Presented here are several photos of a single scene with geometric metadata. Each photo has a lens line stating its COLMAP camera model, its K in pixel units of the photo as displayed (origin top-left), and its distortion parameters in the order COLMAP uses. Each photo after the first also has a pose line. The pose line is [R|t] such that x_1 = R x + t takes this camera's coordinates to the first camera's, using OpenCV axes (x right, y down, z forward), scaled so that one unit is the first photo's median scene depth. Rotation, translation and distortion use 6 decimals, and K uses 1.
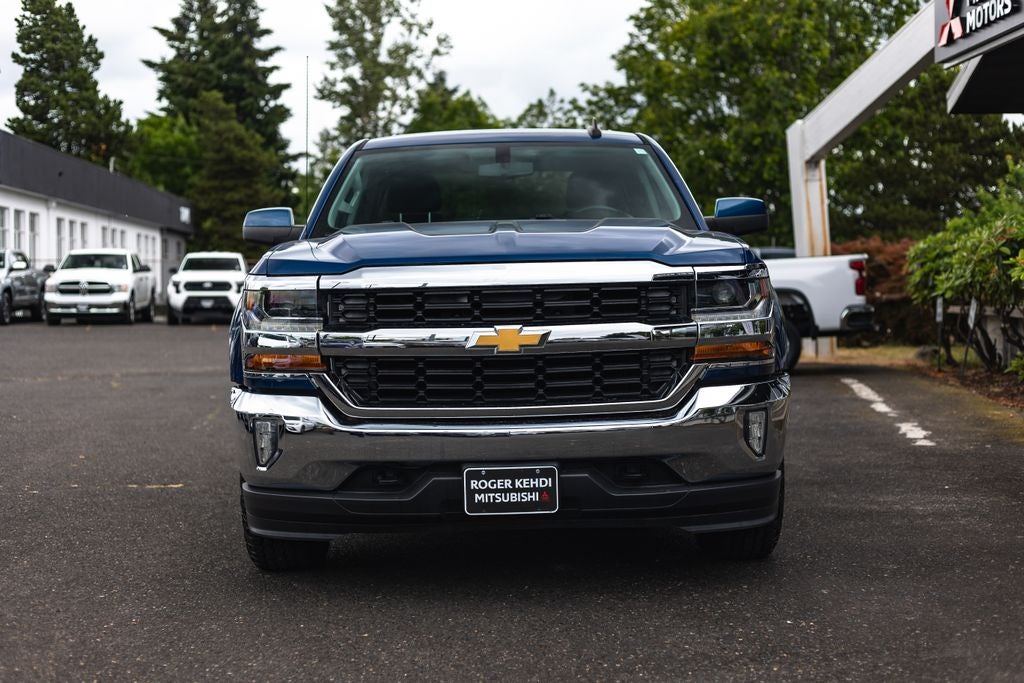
lens RADIAL K [[1481.8, 0, 512.0], [0, 1481.8, 341.5], [0, 0, 1]] dist [0.007191, 0.011718]
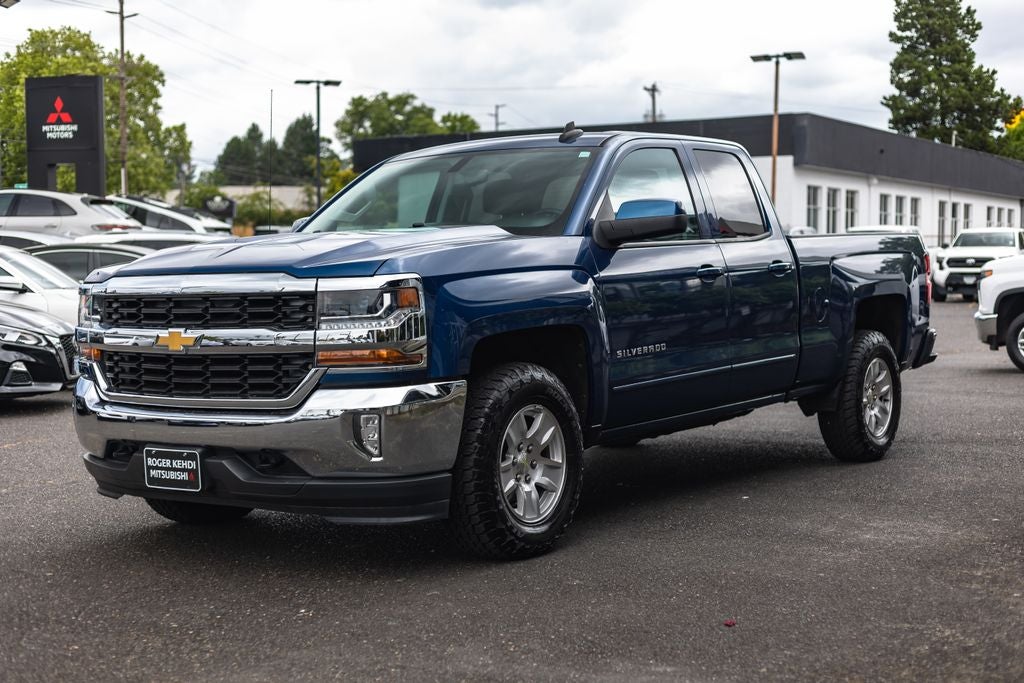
lens RADIAL K [[1481.8, 0, 512.0], [0, 1481.8, 341.5], [0, 0, 1]] dist [0.007191, 0.011718]
pose [[0.807058, 0.031260, -0.589645, 0.287819], [-0.019378, 0.999462, 0.026464, -0.011718], [0.590155, -0.009932, 0.807229, 0.067312]]
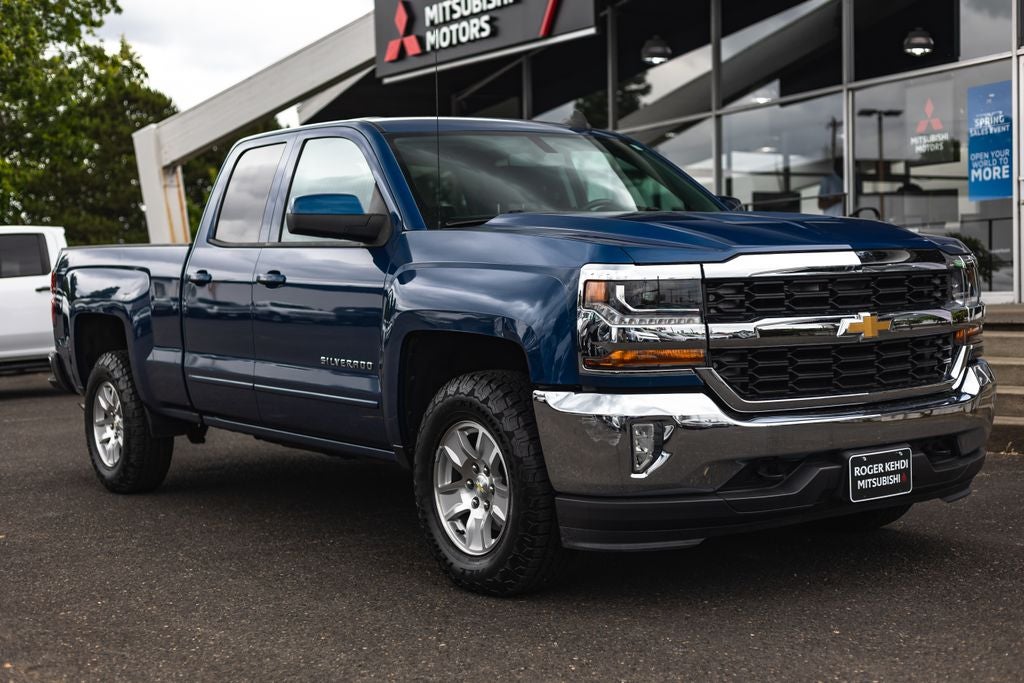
lens RADIAL K [[1481.8, 0, 512.0], [0, 1481.8, 341.5], [0, 0, 1]] dist [0.007191, 0.011718]
pose [[0.822709, -0.028420, 0.567751, -0.249132], [0.033349, 0.999442, 0.001703, -0.000276], [-0.567483, 0.017533, 0.823198, 0.096647]]
